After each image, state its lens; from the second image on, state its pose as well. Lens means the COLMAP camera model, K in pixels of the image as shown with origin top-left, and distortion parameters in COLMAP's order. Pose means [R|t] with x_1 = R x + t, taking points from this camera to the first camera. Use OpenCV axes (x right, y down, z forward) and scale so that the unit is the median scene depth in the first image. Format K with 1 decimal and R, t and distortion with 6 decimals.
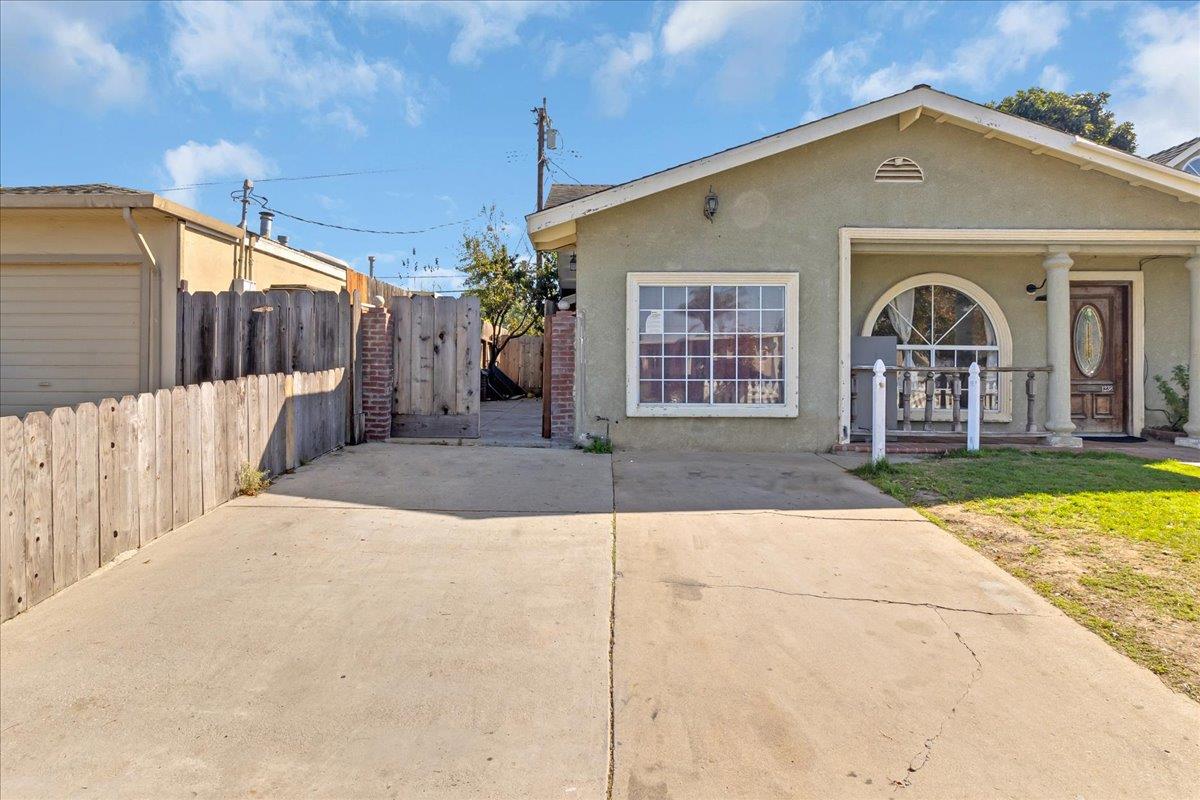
lens RADIAL K [[744.4, 0, 625.8], [0, 744.4, 368.9], [0, 0, 1]] dist [0.013161, -0.000870]
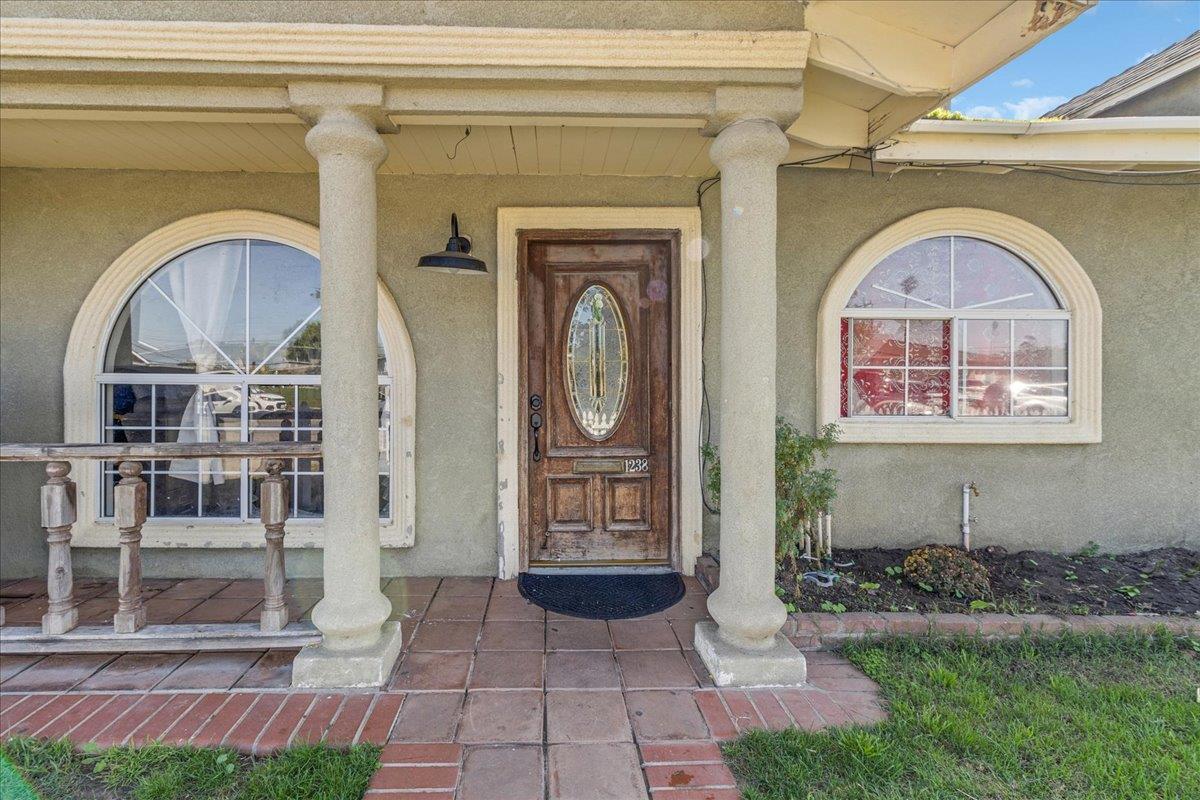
lens RADIAL K [[585.4, 0, 604.3], [0, 585.4, 391.7], [0, 0, 1]] dist [0.000482, -0.000311]
pose [[0.999973, -0.002429, 0.006913, 0.622880], [0.002296, 0.999812, 0.019252, -0.026647], [-0.006958, -0.019236, 0.999791, 0.642575]]
